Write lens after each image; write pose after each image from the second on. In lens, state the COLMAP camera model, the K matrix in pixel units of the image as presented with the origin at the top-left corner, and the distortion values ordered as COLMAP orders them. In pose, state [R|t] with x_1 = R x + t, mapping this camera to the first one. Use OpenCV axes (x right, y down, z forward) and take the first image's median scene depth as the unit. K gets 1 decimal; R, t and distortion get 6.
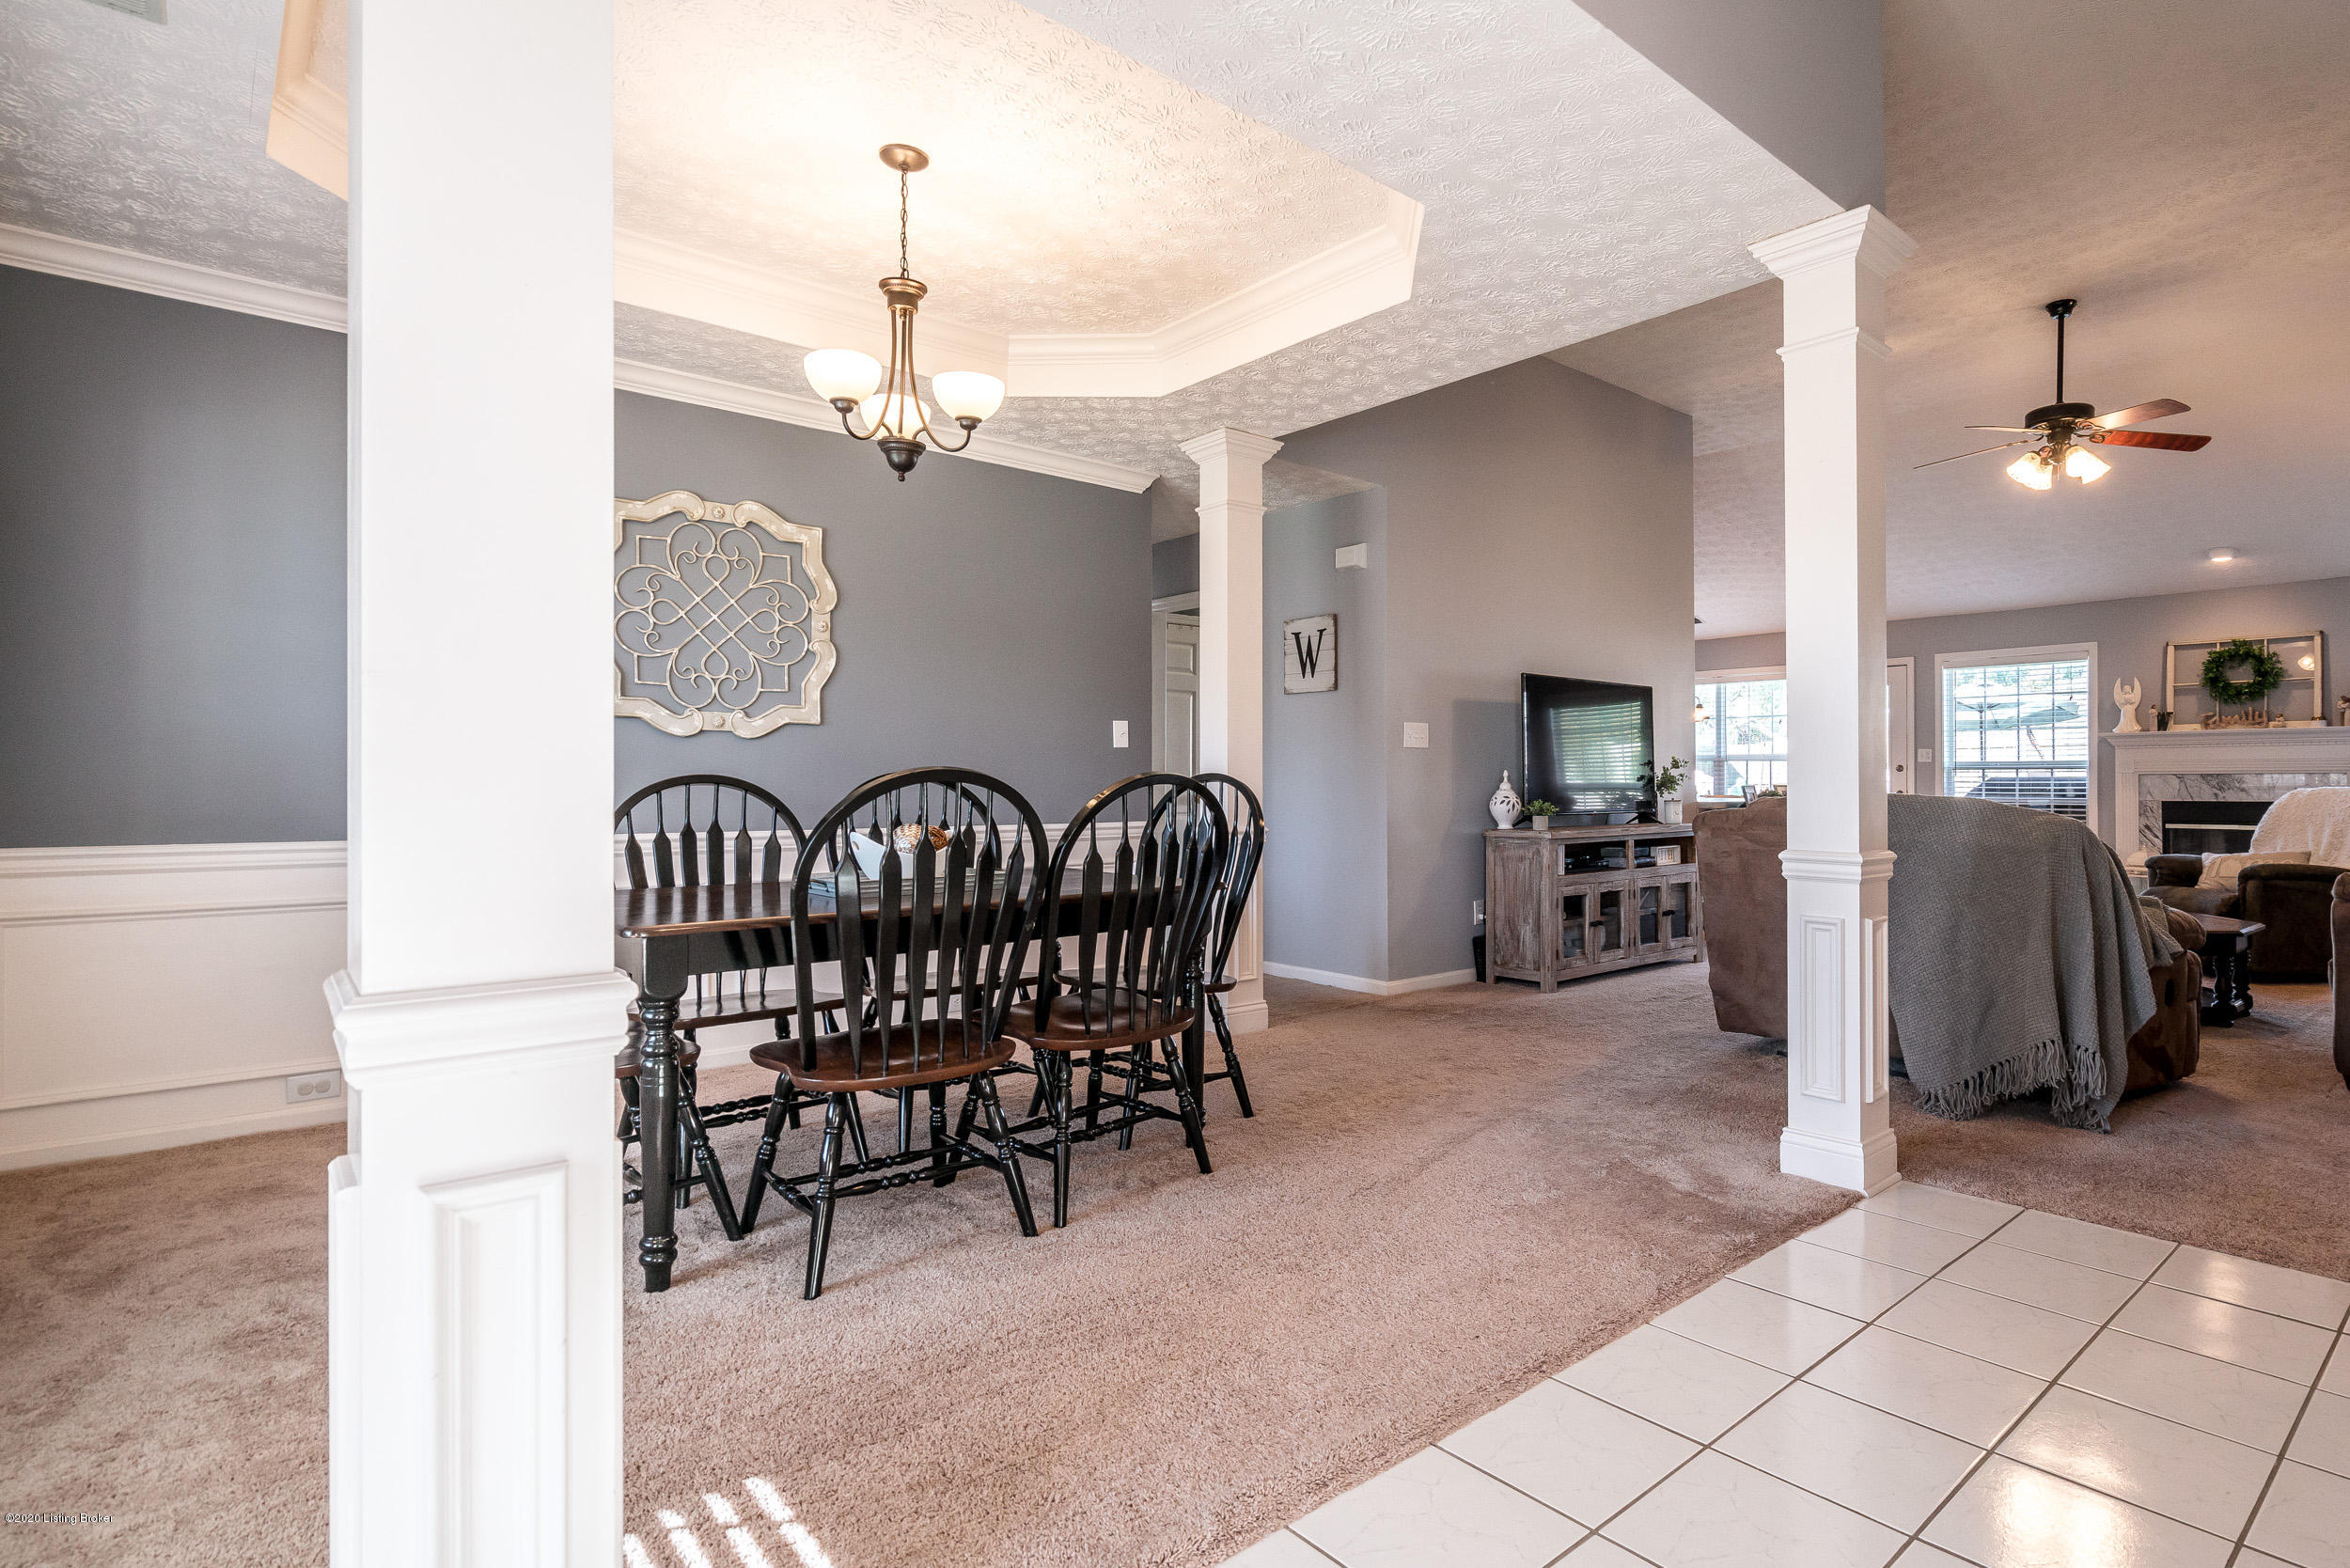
lens RADIAL K [[1190.0, 0, 1175.0], [0, 1190.0, 784.0], [0, 0, 1]] dist [-0.001261, -0.000049]
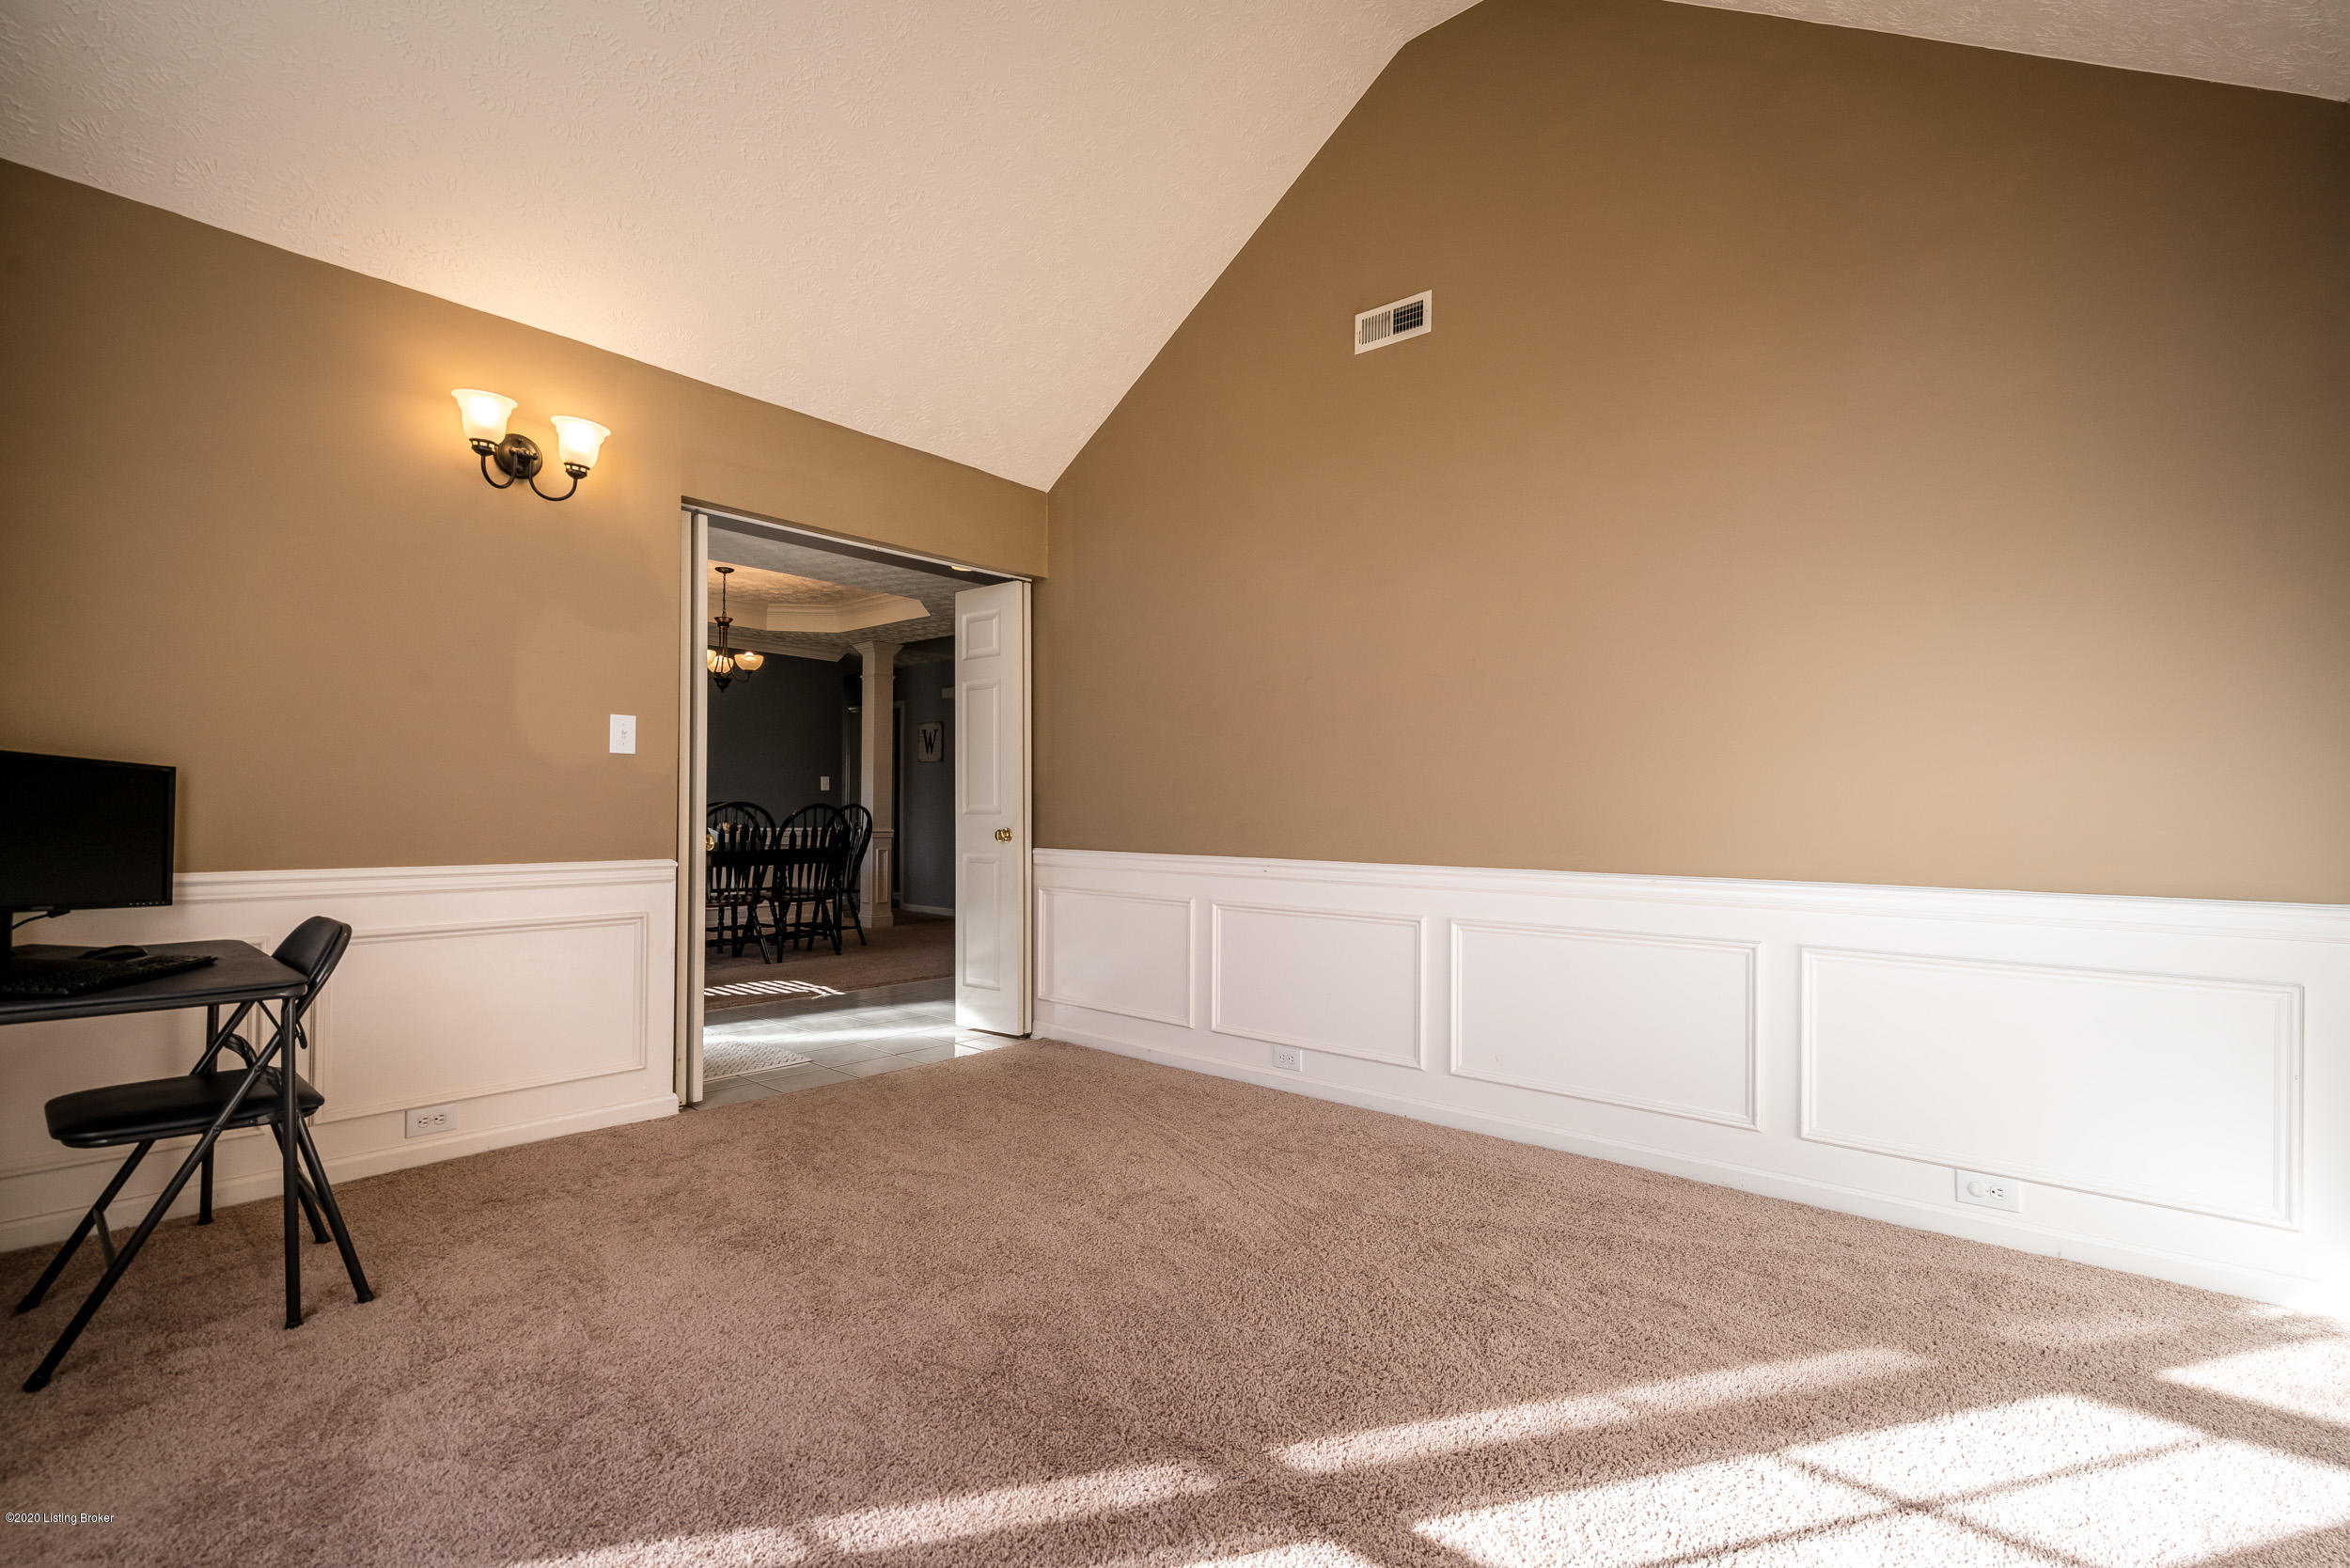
lens RADIAL K [[1190.0, 0, 1175.0], [0, 1190.0, 784.0], [0, 0, 1]] dist [-0.001261, -0.000049]
pose [[0.984045, 0.010028, 0.177638, 0.290804], [-0.006606, 0.999781, -0.019842, -0.008016], [-0.177798, 0.018352, 0.983896, -1.766793]]
